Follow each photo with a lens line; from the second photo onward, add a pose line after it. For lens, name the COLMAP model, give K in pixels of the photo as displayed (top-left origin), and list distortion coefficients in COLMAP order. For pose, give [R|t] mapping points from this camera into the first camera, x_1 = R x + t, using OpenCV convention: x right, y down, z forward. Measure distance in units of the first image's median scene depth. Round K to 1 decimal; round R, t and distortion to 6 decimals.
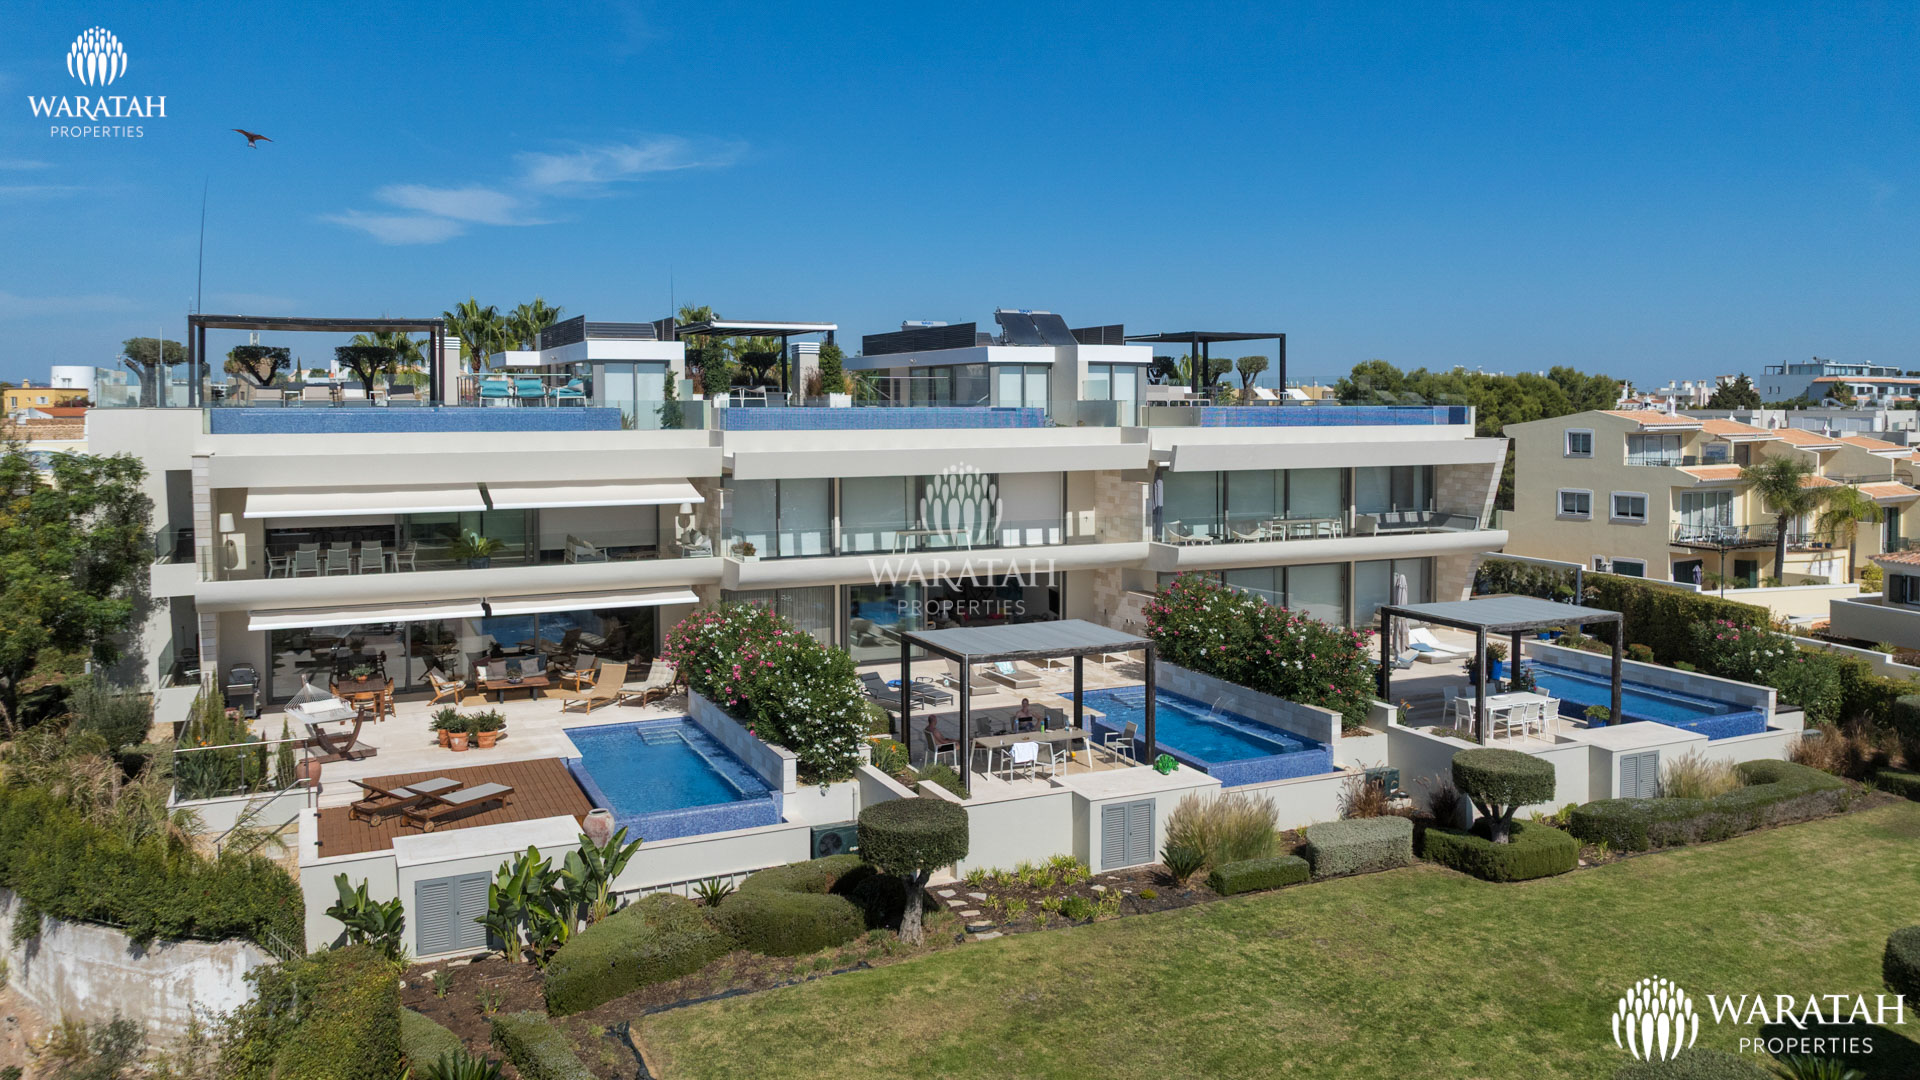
lens RADIAL K [[1400.7, 0, 957.9], [0, 1400.7, 522.2], [0, 0, 1]] dist [0.007140, -0.003215]
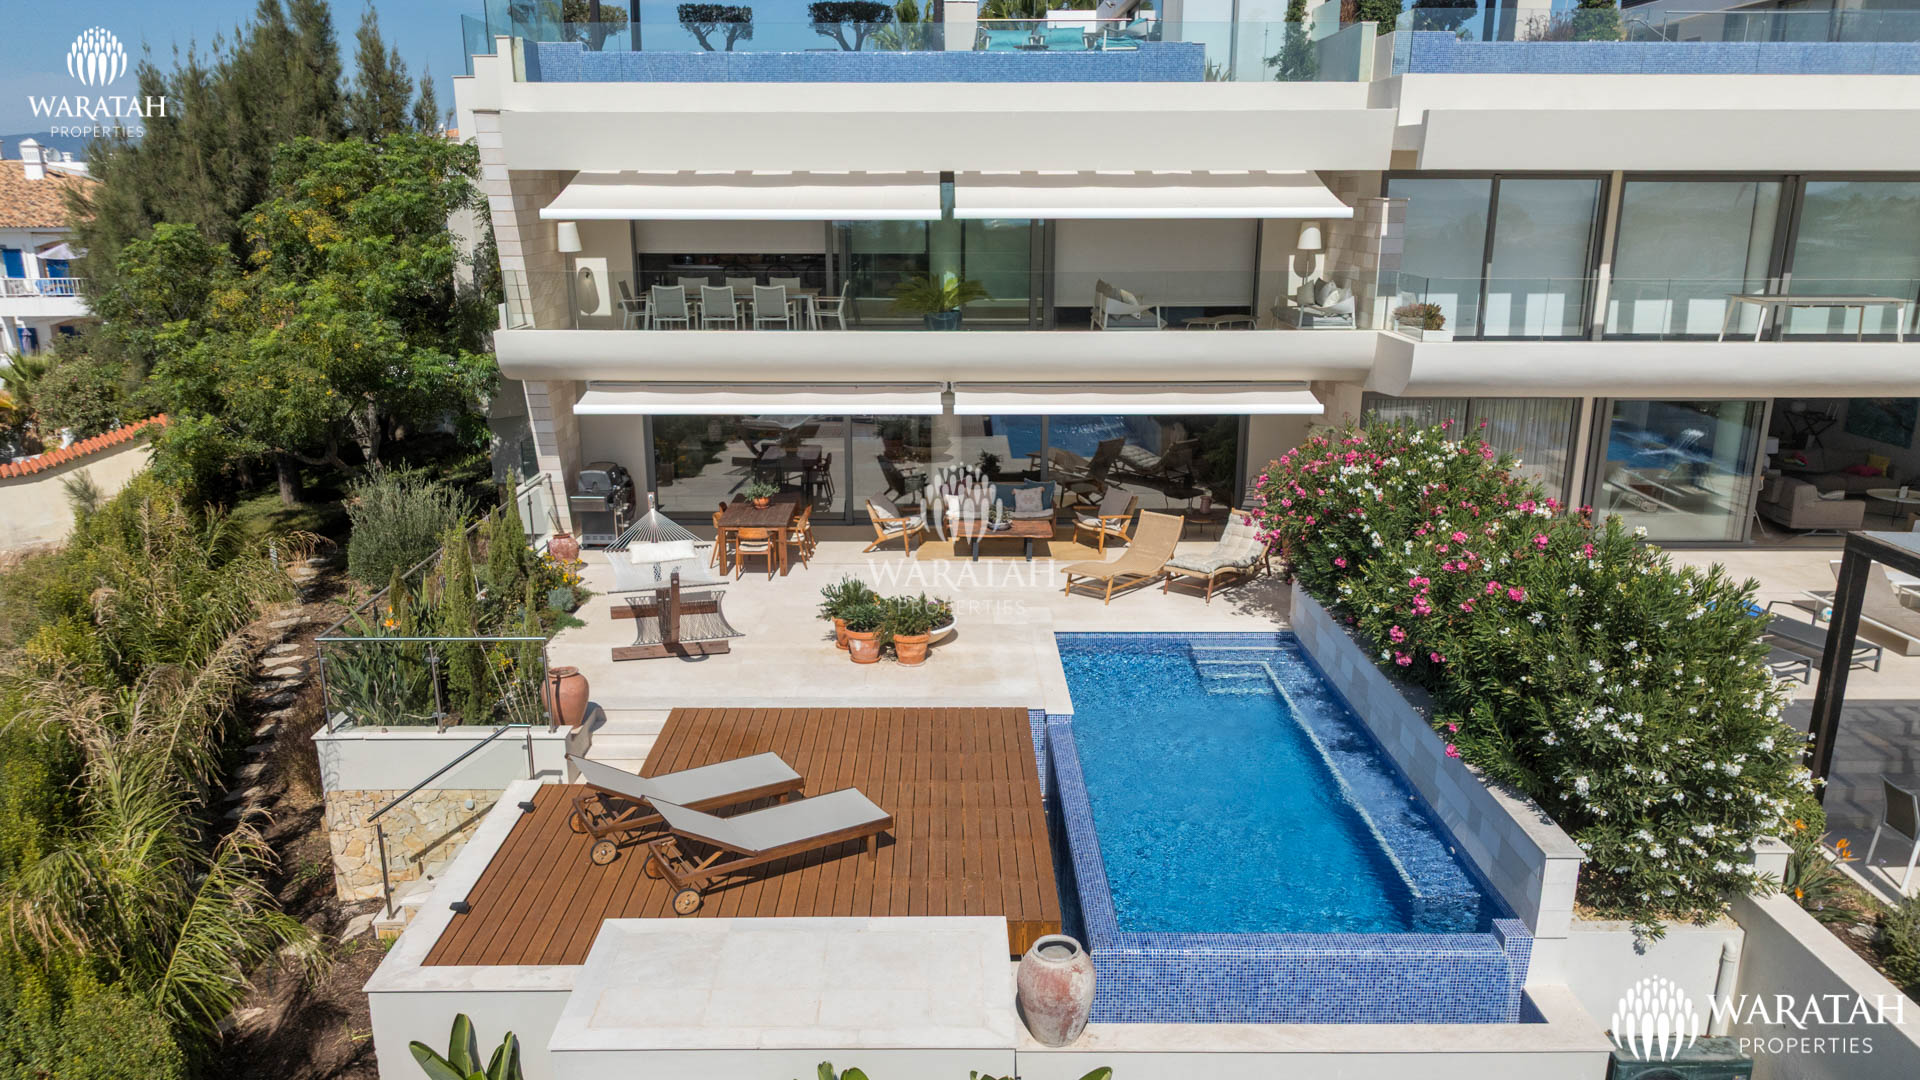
lens RADIAL K [[1400.7, 0, 962.8], [0, 1400.7, 527.0], [0, 0, 1]] dist [0.007140, -0.003215]
pose [[0.915004, 0.099136, -0.391076, -0.098389], [-0.039314, 0.986636, 0.158125, 0.020841], [0.401525, -0.129310, 0.906673, 0.460146]]
